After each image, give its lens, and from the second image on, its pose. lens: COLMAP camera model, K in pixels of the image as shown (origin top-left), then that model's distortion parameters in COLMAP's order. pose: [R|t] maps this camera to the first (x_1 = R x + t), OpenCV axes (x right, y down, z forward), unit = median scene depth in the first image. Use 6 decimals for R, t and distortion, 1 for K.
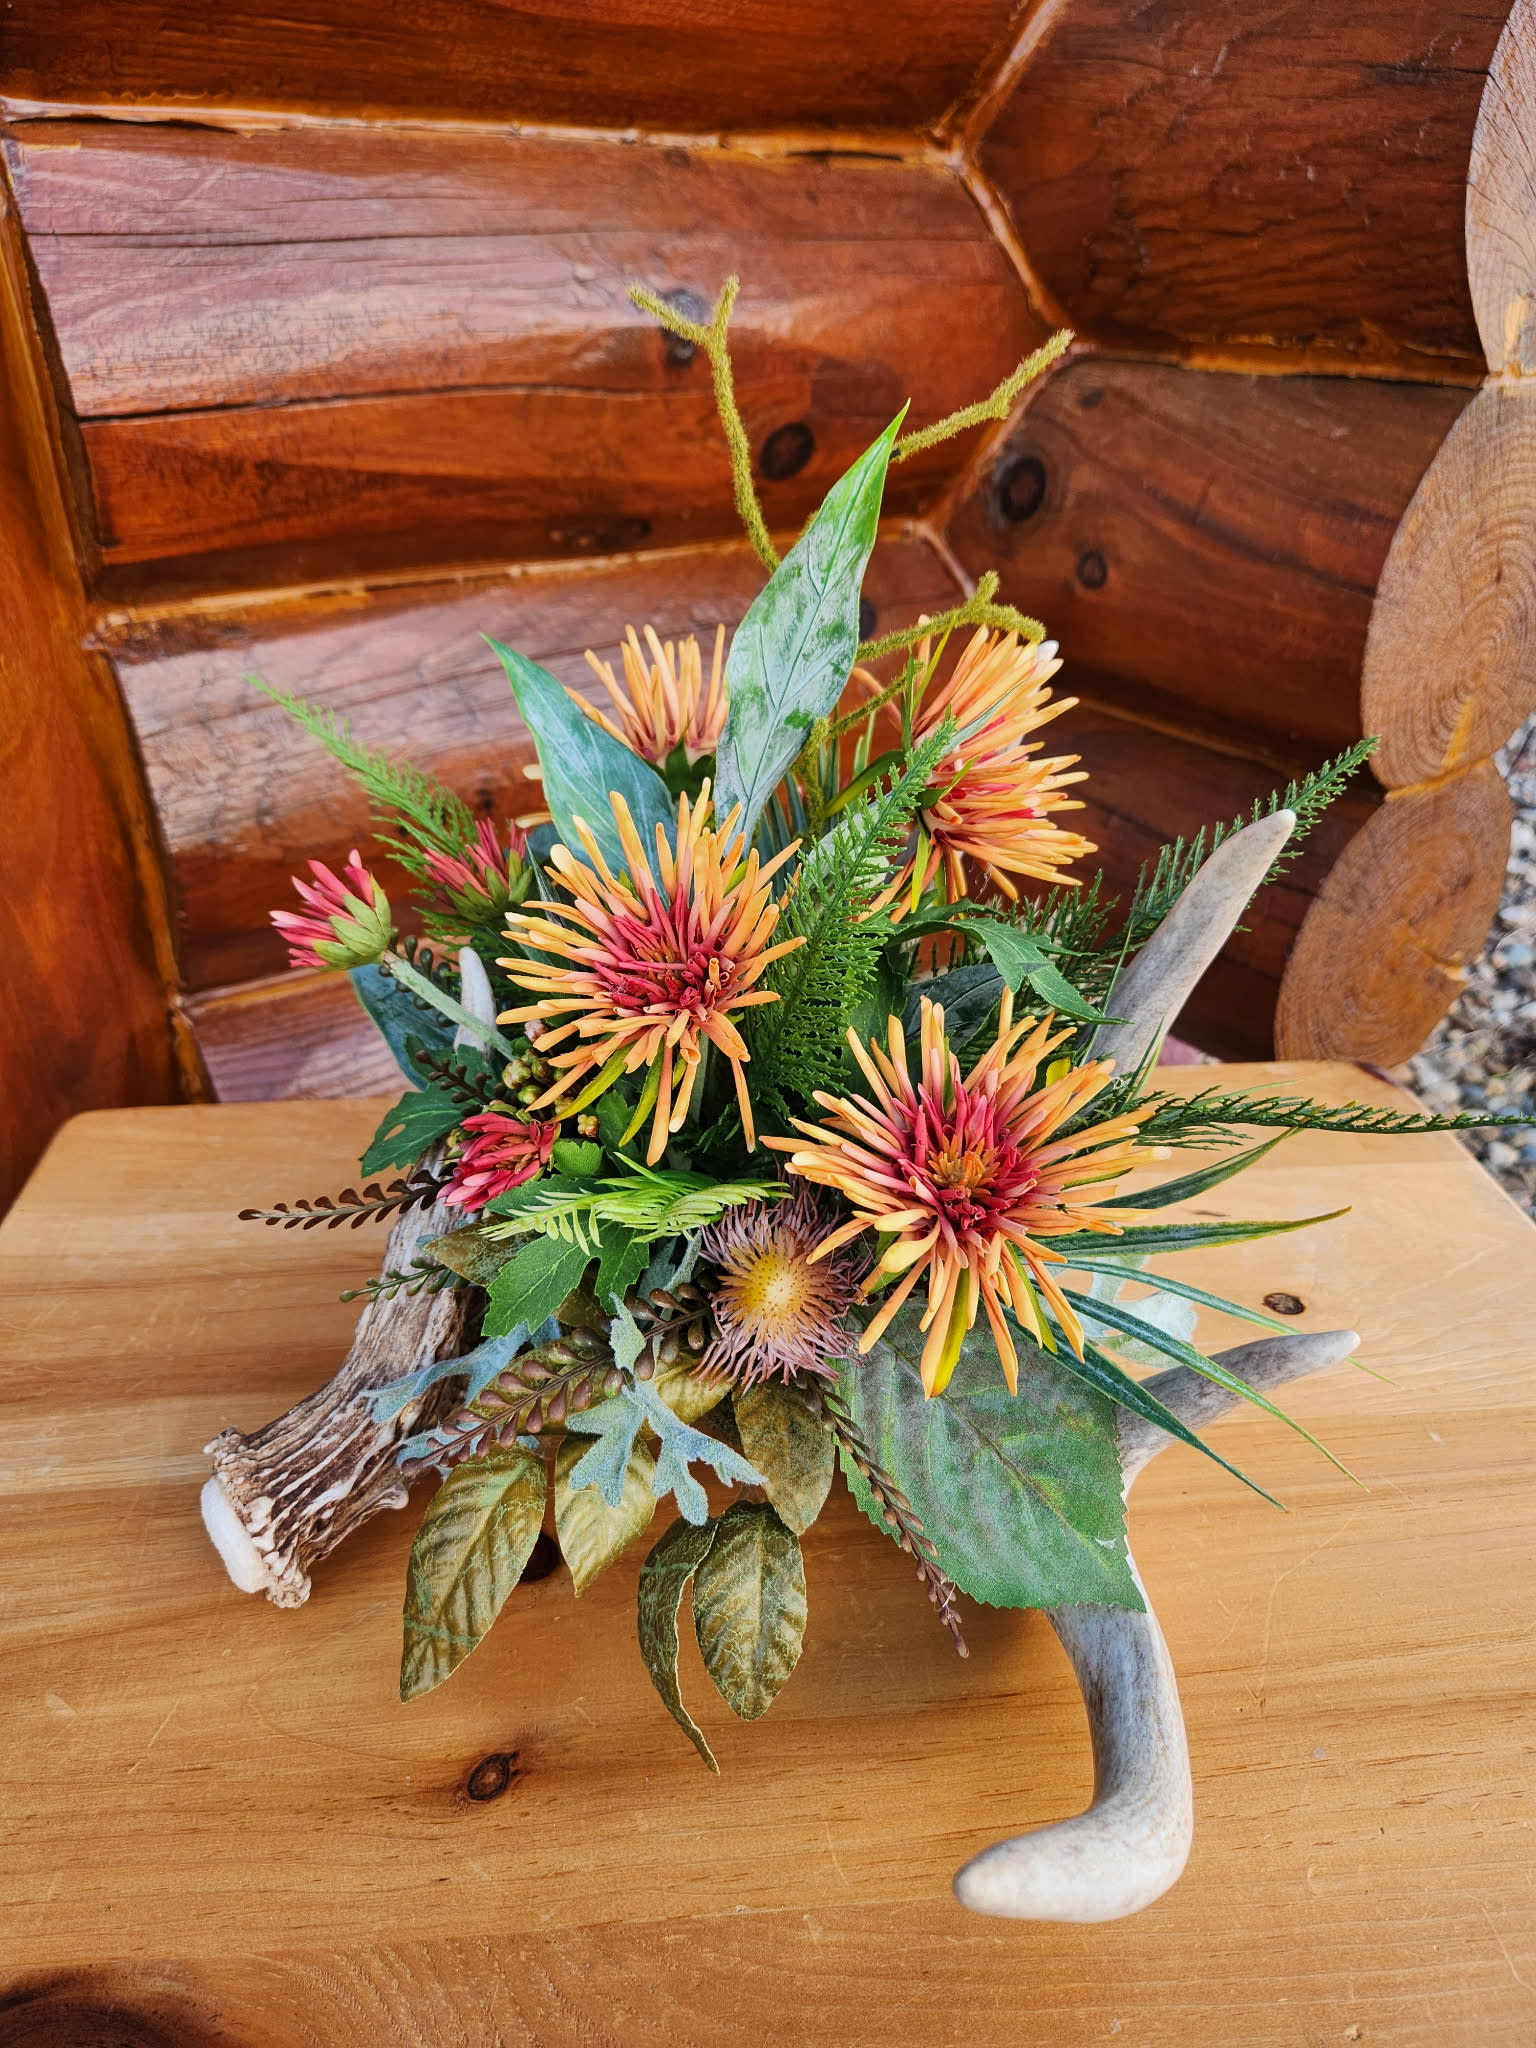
lens RADIAL K [[1558.8, 0, 779.8], [0, 1558.8, 1048.4], [0, 0, 1]] dist [0.003680, -0.043177]
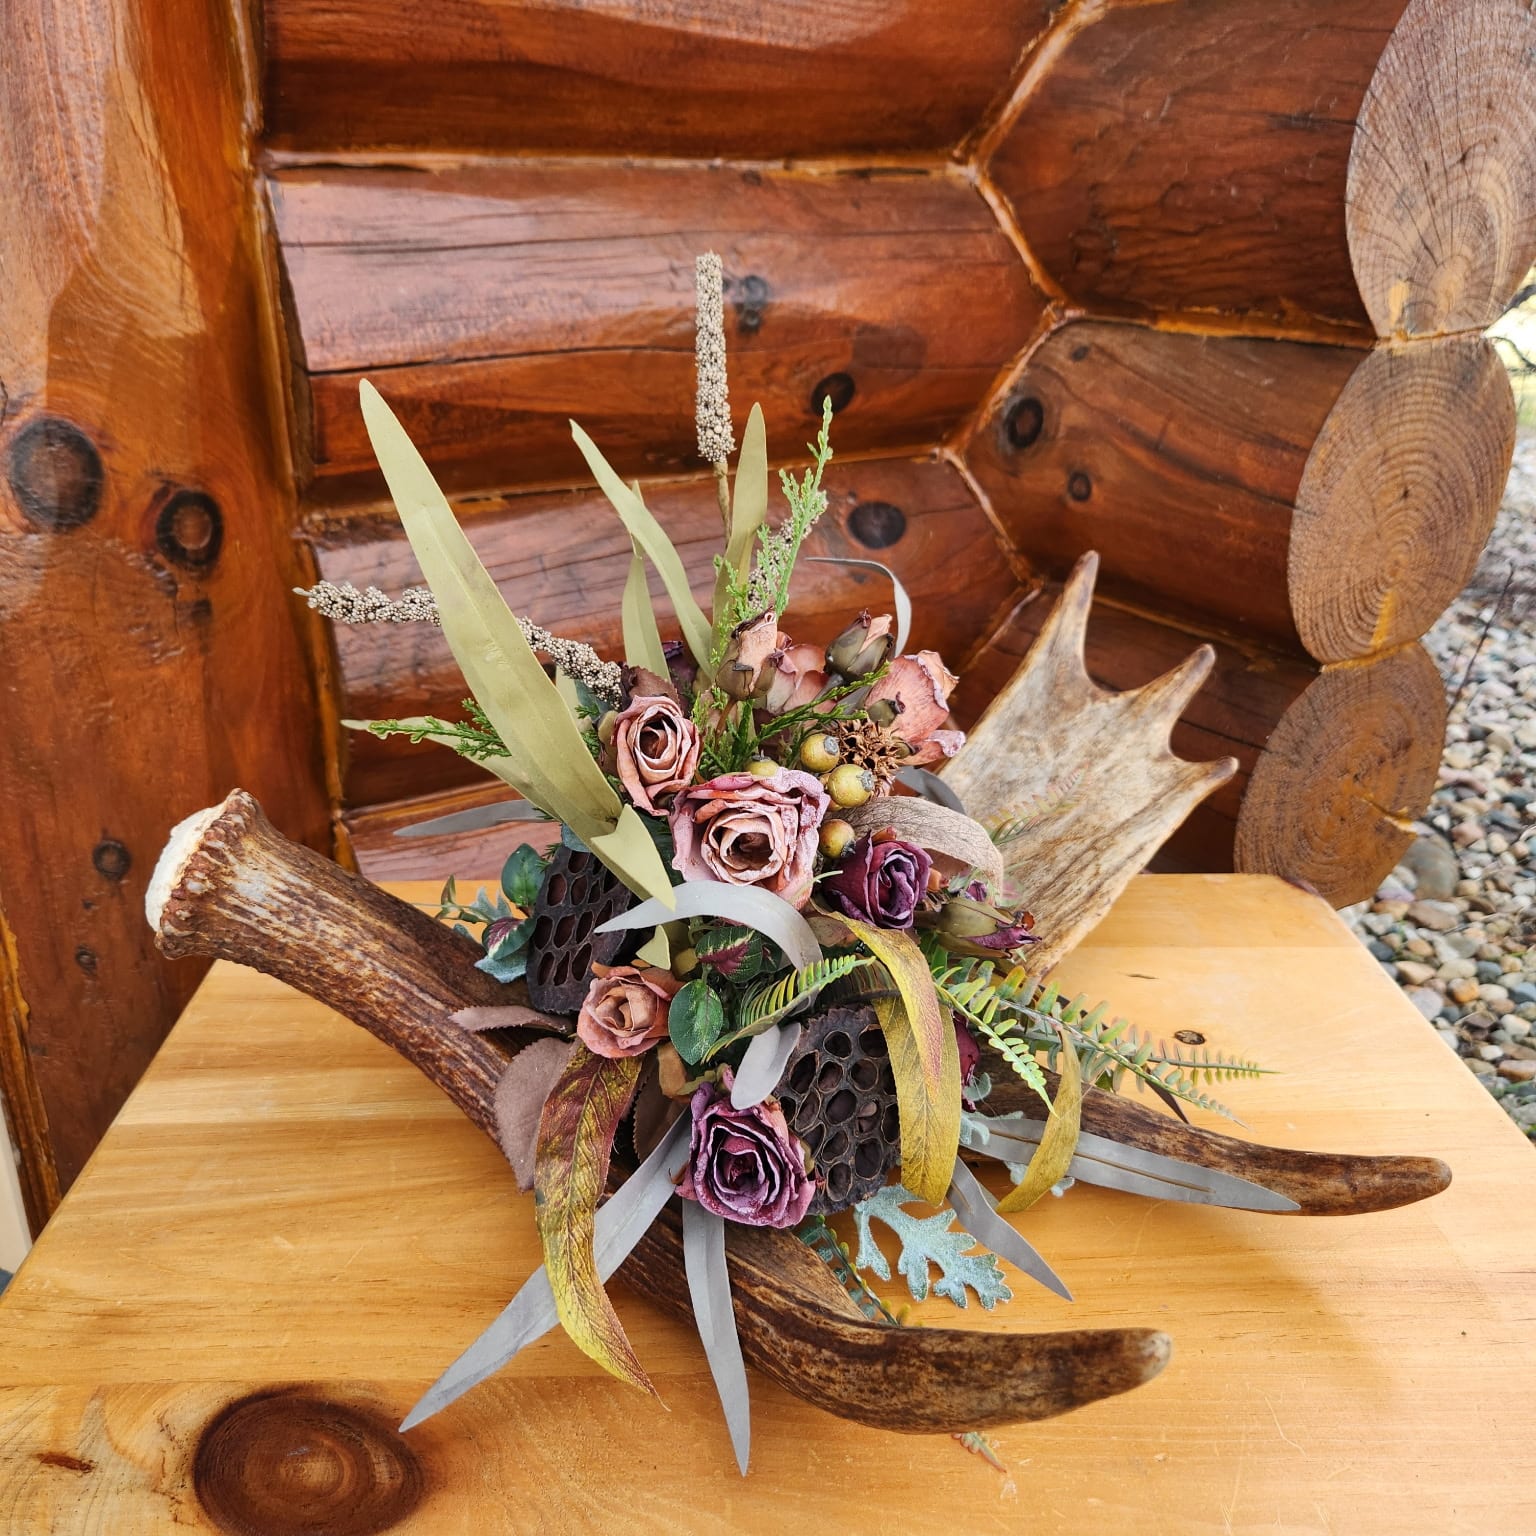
lens RADIAL K [[1587.8, 0, 768.0], [0, 1587.8, 768.0], [0, 0, 1]] dist [0.009712, -0.109993]
pose [[0.998132, 0.017684, -0.058481, 0.035847], [-0.024653, 0.992385, -0.120683, 0.084131], [0.055901, 0.121899, 0.990967, -0.272039]]
